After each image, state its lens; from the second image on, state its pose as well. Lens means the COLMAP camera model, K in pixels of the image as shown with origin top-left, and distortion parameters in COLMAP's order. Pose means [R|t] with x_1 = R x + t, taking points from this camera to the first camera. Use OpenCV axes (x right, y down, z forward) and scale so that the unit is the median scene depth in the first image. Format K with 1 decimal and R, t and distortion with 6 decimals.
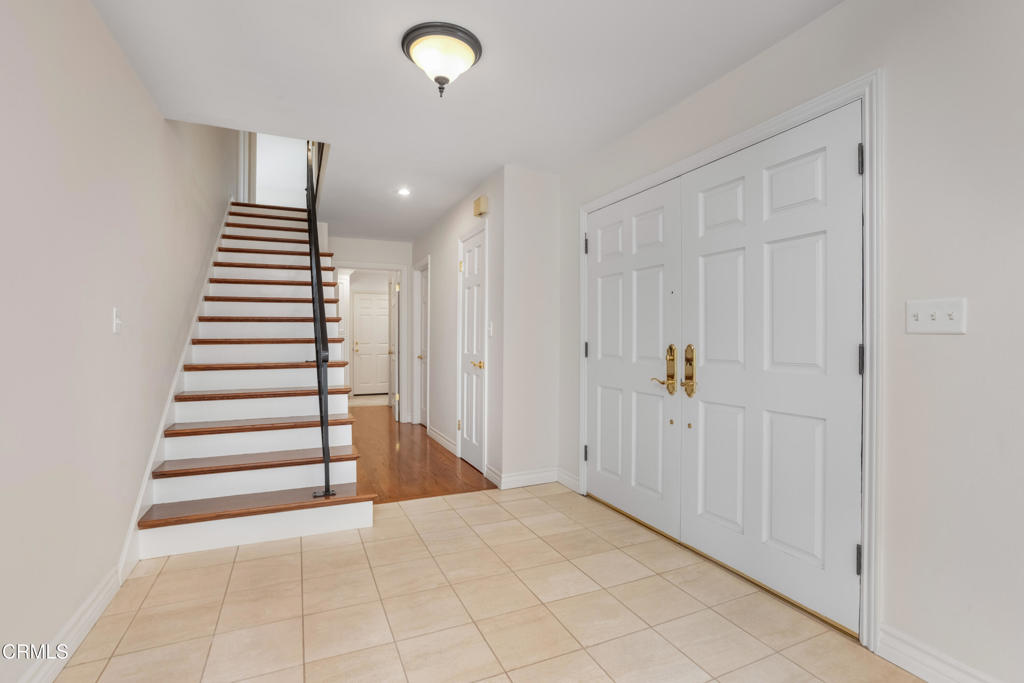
lens RADIAL K [[493.2, 0, 514.7], [0, 493.2, 330.8], [0, 0, 1]] dist [-0.008323, 0.000100]
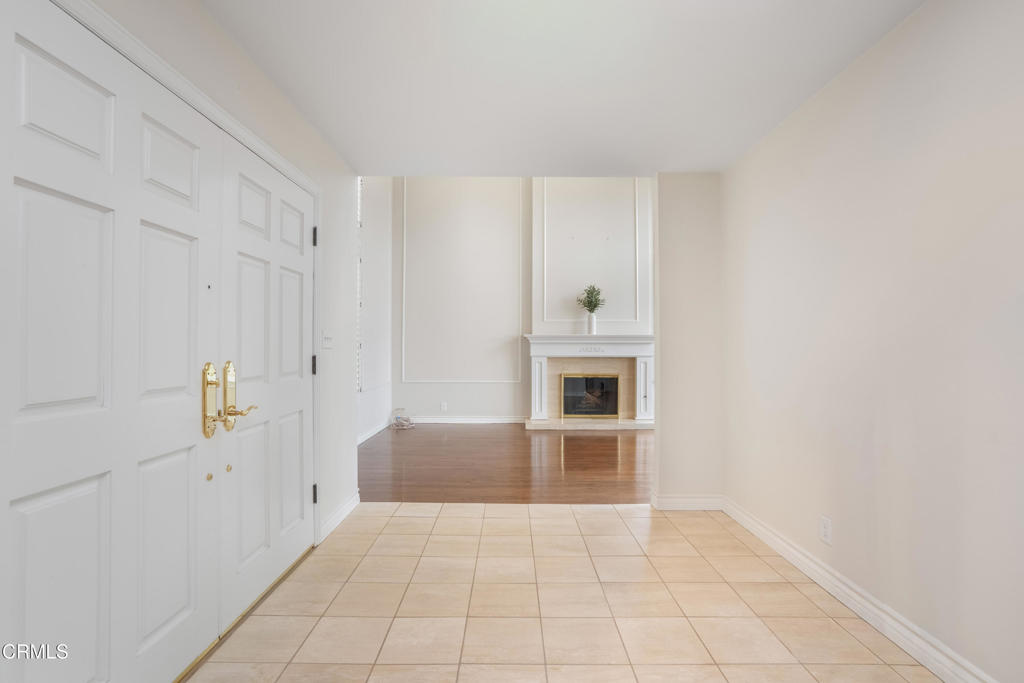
lens RADIAL K [[544.2, 0, 512.0], [0, 544.2, 341.5], [0, 0, 1]] dist [-0.001280, -0.000114]
pose [[-0.913940, -0.001121, 0.405847, -0.513926], [-0.004542, 0.999962, -0.007467, 0.001649], [-0.405824, -0.008668, -0.913910, 2.142302]]
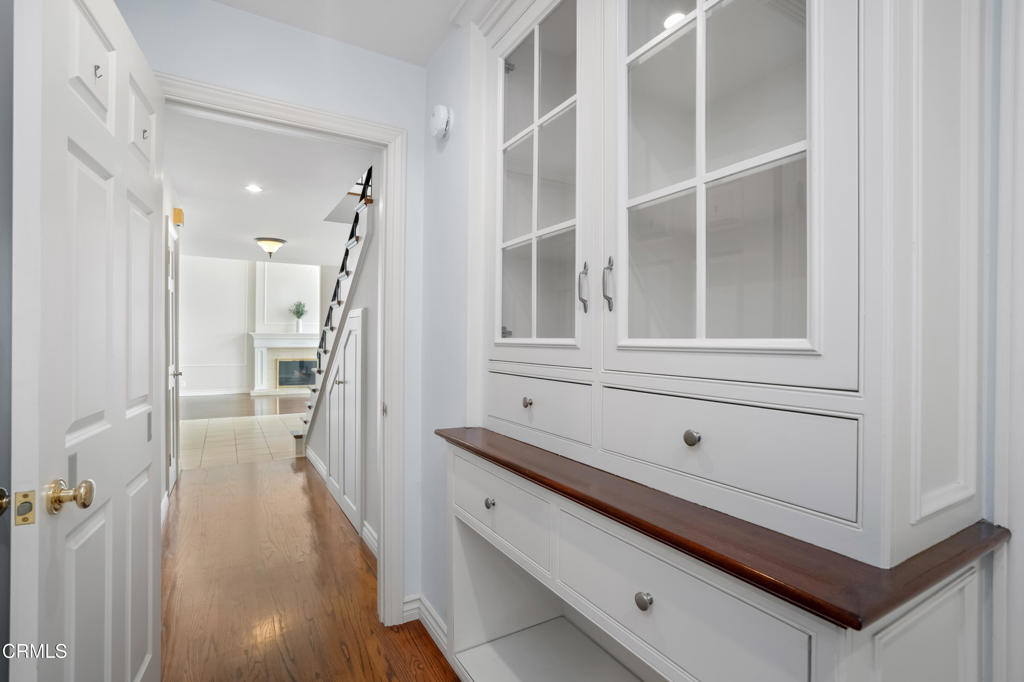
lens RADIAL K [[487.8, 0, 518.2], [0, 487.8, 343.0], [0, 0, 1]] dist [-0.028907, -0.000015]
pose [[-0.992725, -0.005241, -0.120286, -0.713984], [-0.004455, 0.999967, -0.006806, 0.017243], [0.120318, -0.006220, -0.992716, 2.658035]]
